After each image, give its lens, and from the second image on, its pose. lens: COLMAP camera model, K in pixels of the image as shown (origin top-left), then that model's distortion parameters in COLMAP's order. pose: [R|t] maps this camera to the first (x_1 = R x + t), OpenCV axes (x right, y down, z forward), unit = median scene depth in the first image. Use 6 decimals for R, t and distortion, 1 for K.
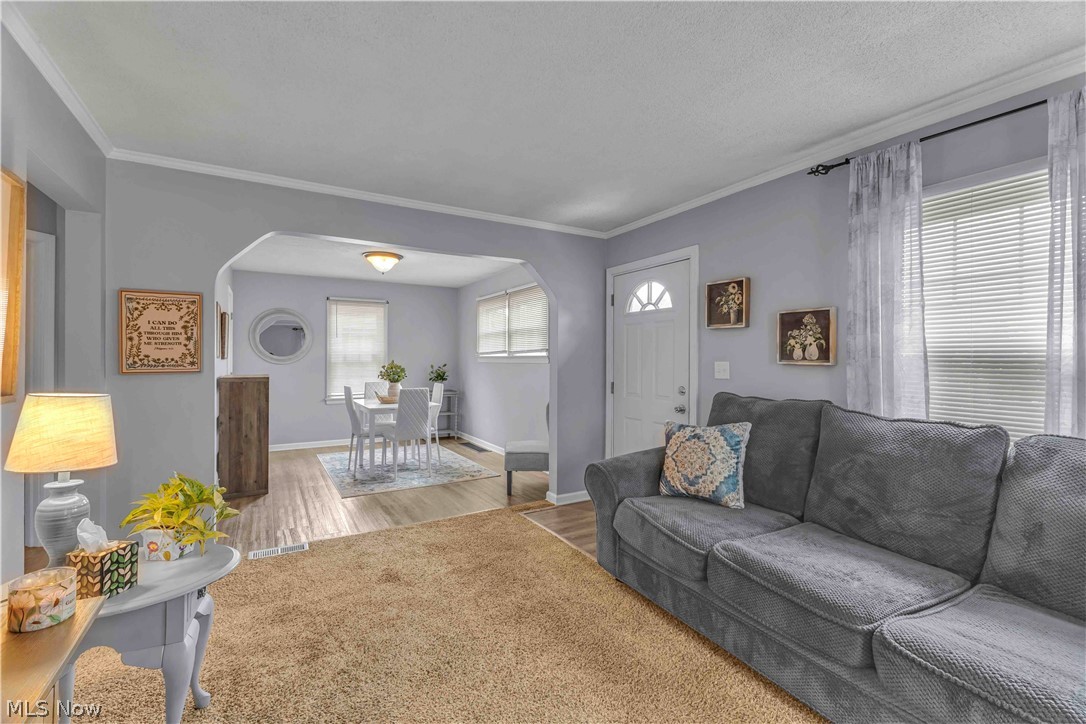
lens RADIAL K [[470.9, 0, 539.9], [0, 470.9, 357.4], [0, 0, 1]] dist [0.002580, 0.000229]
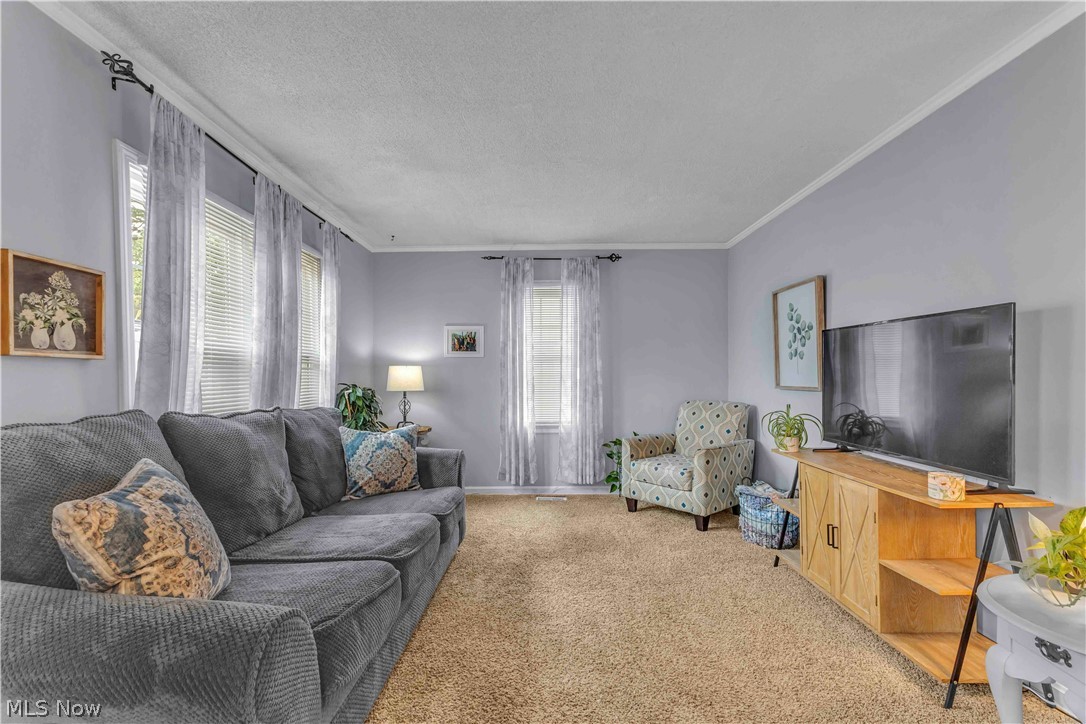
lens RADIAL K [[473.0, 0, 530.2], [0, 473.0, 379.3], [0, 0, 1]] dist [0.001756, 0.000173]
pose [[-0.844691, -0.004863, 0.535232, -0.237231], [0.000973, 0.999943, 0.010621, 0.036301], [-0.535254, 0.009492, -0.844638, 1.186369]]
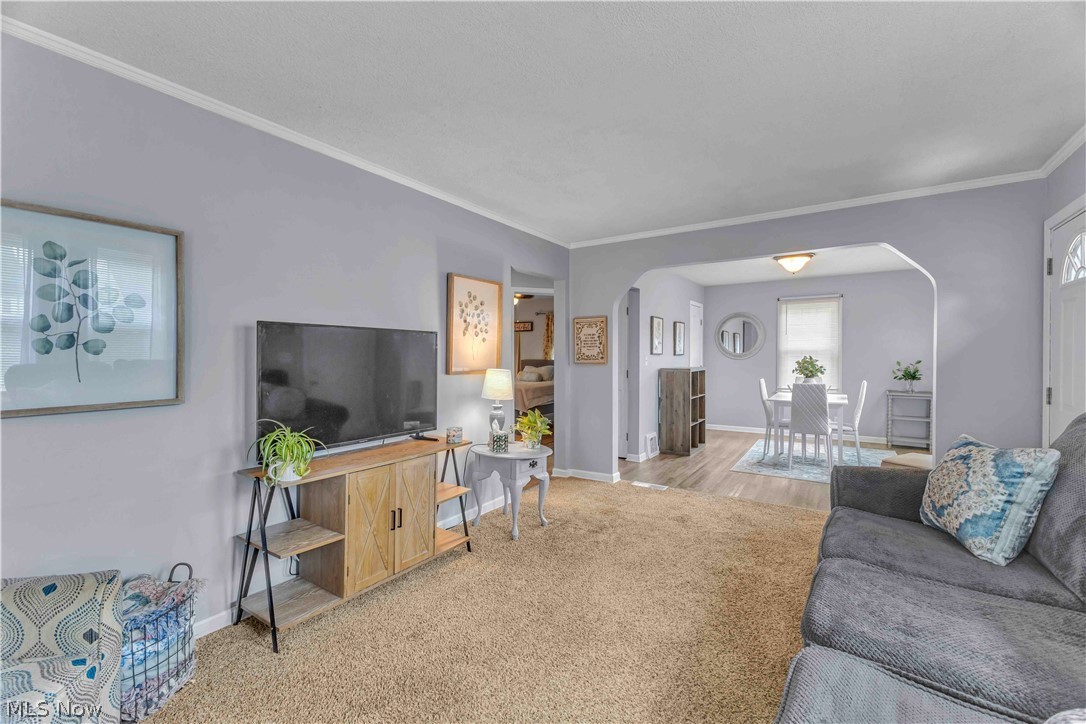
lens RADIAL K [[470.9, 0, 539.9], [0, 470.9, 357.4], [0, 0, 1]] dist [0.002580, 0.000229]
pose [[0.430813, 0.001159, -0.902441, 0.701289], [0.005227, 0.999979, 0.003779, 0.003532], [0.902426, -0.006345, 0.430798, 0.071509]]
